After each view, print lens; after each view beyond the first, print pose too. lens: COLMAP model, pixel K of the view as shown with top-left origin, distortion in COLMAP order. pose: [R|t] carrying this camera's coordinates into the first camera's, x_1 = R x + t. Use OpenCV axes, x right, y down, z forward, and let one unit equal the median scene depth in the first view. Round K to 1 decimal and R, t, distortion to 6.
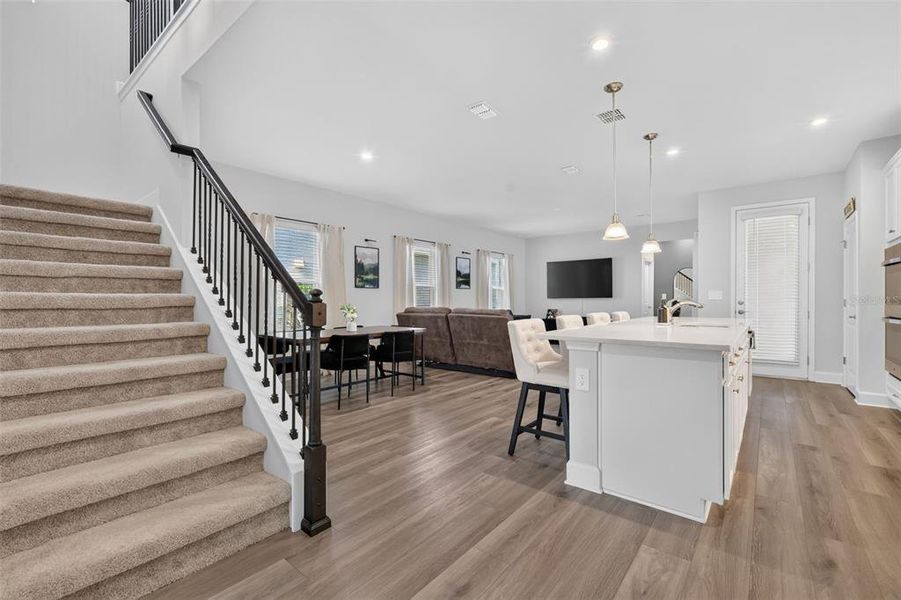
lens RADIAL K [[391.3, 0, 454.0], [0, 391.3, 298.8], [0, 0, 1]] dist [0.002144, -0.000487]
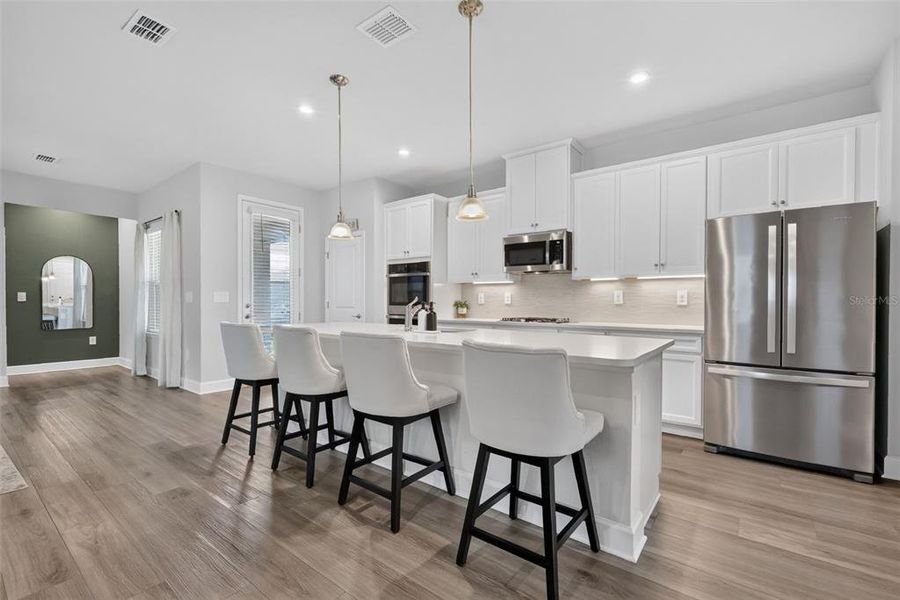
lens RADIAL K [[395.5, 0, 454.5], [0, 395.5, 304.6], [0, 0, 1]] dist [0.001656, 0.000275]
pose [[-0.026453, -0.007686, 0.999621, -0.176735], [-0.001728, 0.999969, 0.007643, -0.000145], [-0.999649, -0.001525, -0.026465, 0.568869]]
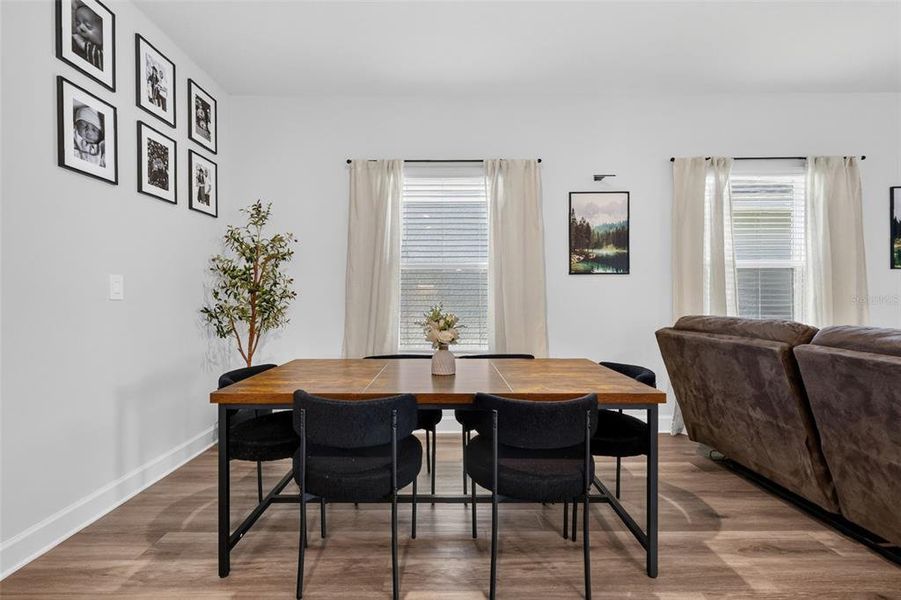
lens RADIAL K [[397.5, 0, 443.9], [0, 397.5, 300.9], [0, 0, 1]] dist [0.001730, -0.000318]
pose [[0.625202, 0.004138, -0.780452, 0.054949], [0.001694, 0.999976, 0.006659, 0.002905], [0.780461, -0.005485, 0.625180, 0.613212]]
